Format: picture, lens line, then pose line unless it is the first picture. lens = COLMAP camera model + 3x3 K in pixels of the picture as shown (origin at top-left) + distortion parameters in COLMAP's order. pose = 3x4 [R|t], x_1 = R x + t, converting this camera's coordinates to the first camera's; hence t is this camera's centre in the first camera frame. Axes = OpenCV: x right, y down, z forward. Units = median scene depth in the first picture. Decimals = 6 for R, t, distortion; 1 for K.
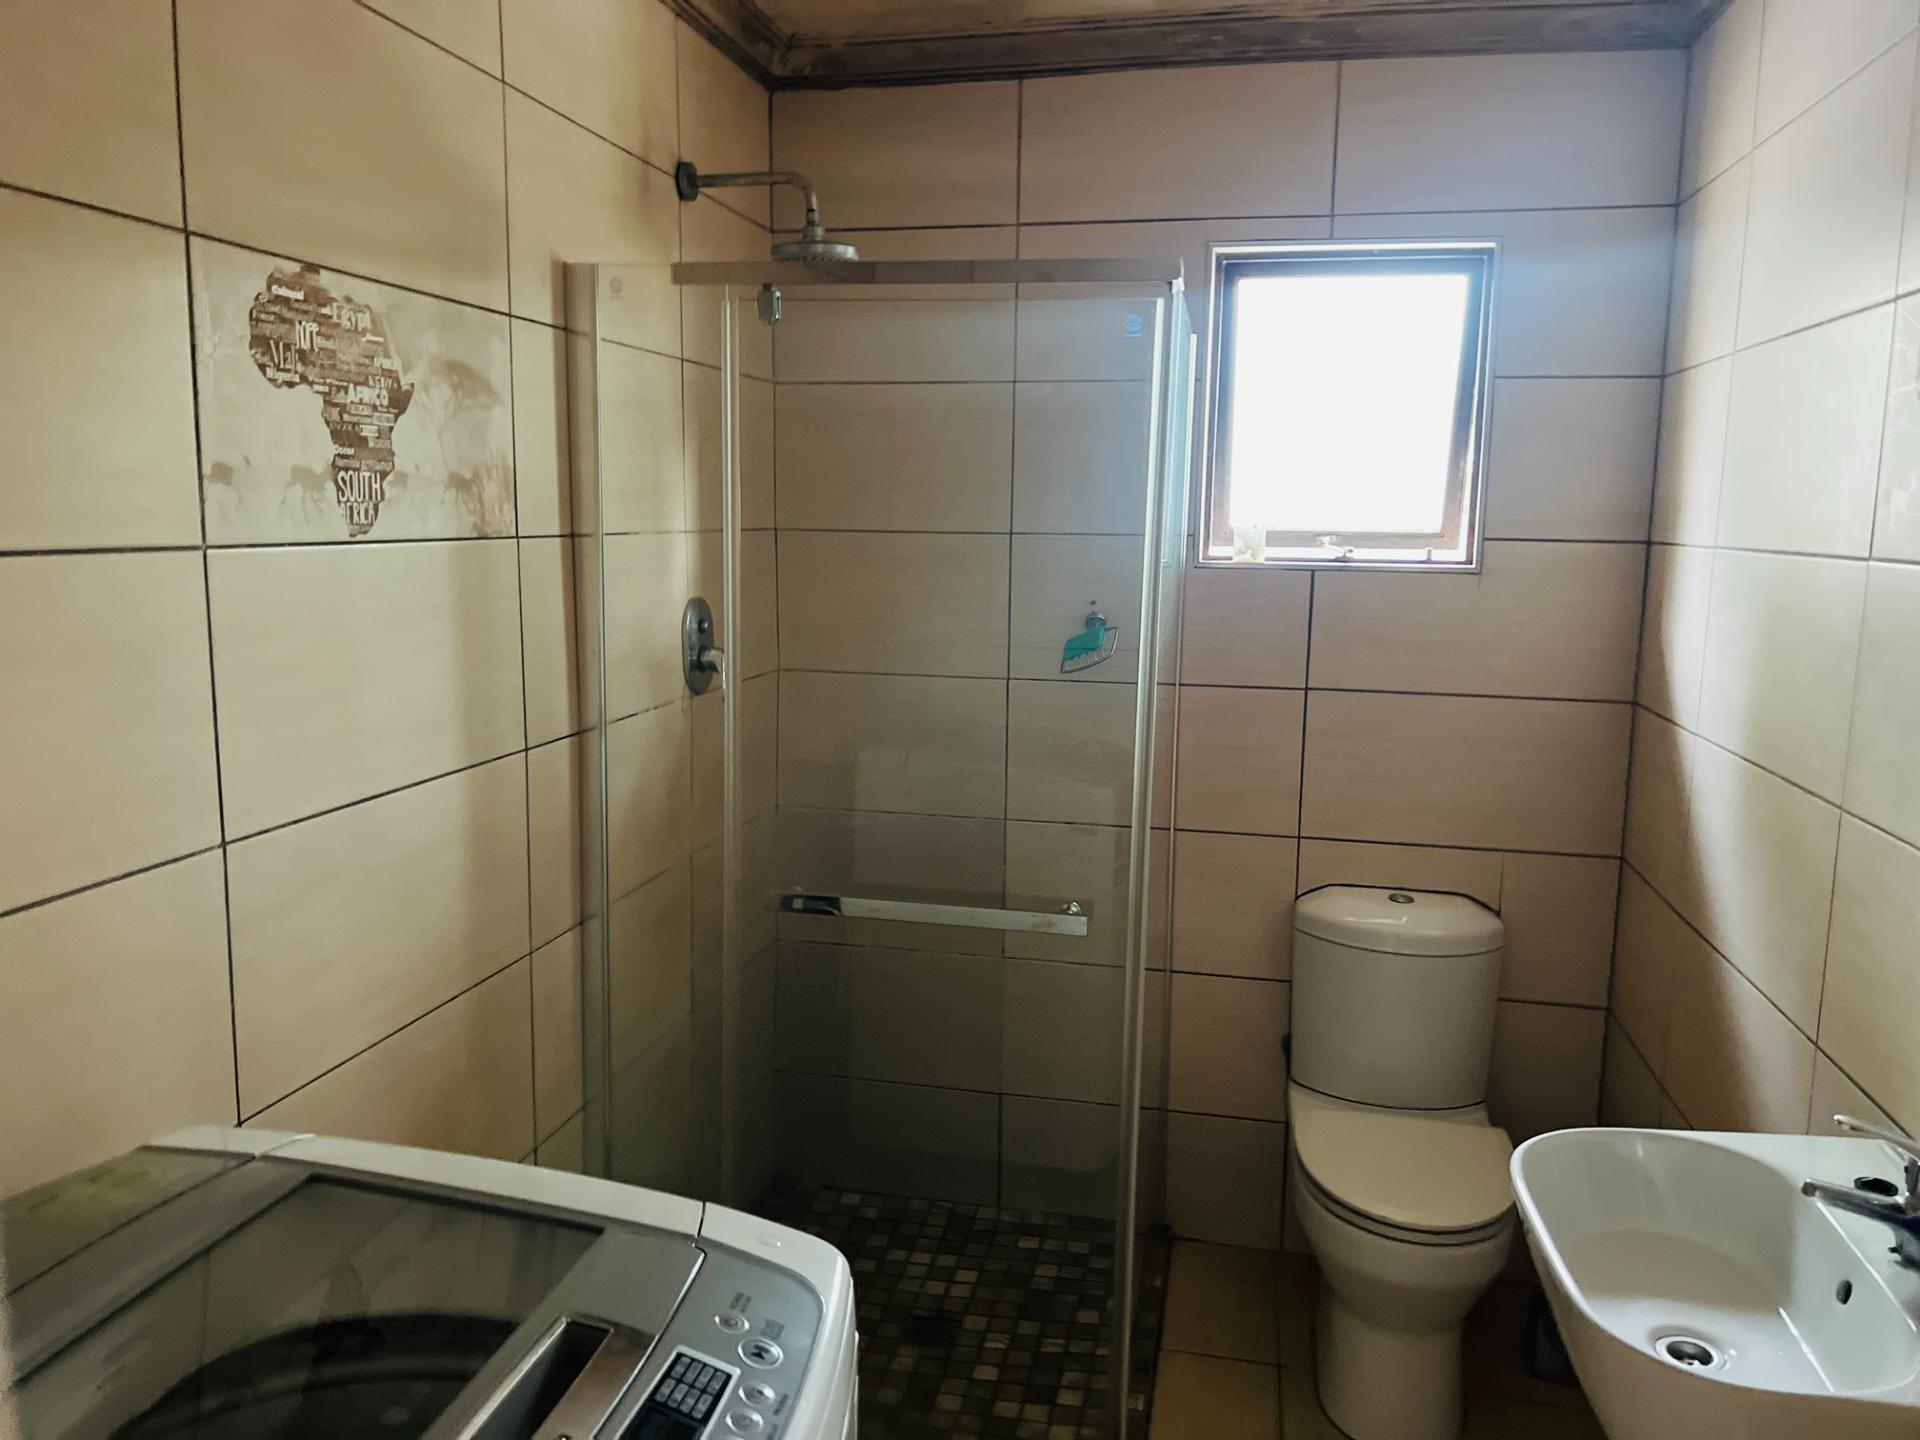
lens RADIAL K [[1440.5, 0, 951.5], [0, 1440.5, 722.6], [0, 0, 1]] dist [0.059641, -0.070449]
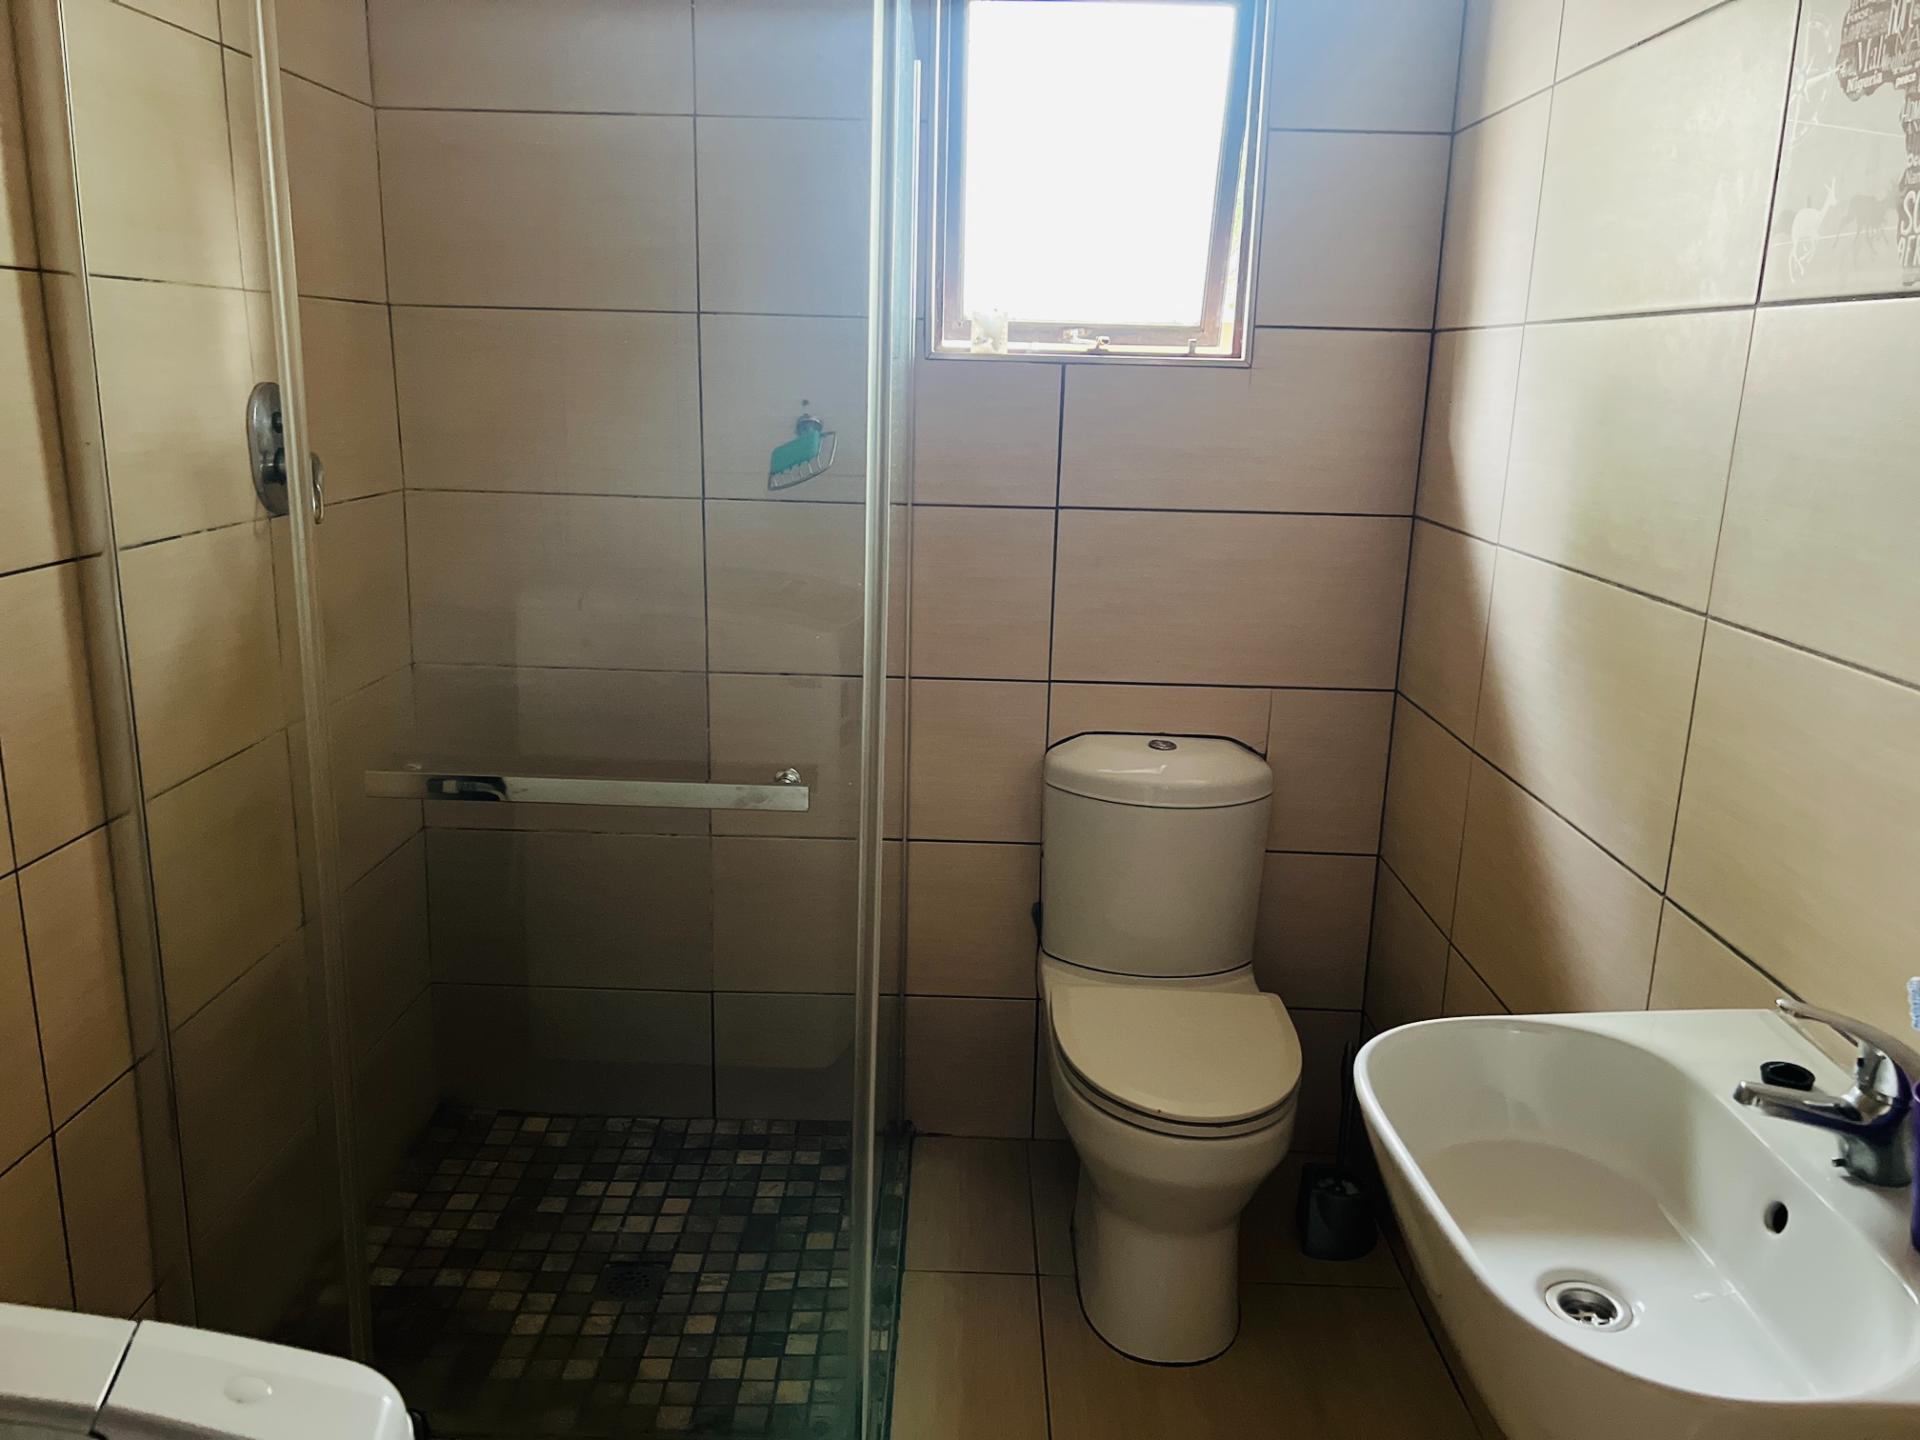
lens RADIAL K [[1440.5, 0, 977.8], [0, 1440.5, 724.3], [0, 0, 1]] dist [0.059641, -0.070449]
pose [[0.977458, -0.037449, 0.207783, 0.018662], [0.016899, 0.994863, 0.099810, 0.020258], [-0.210454, -0.094048, 0.973069, 0.180169]]
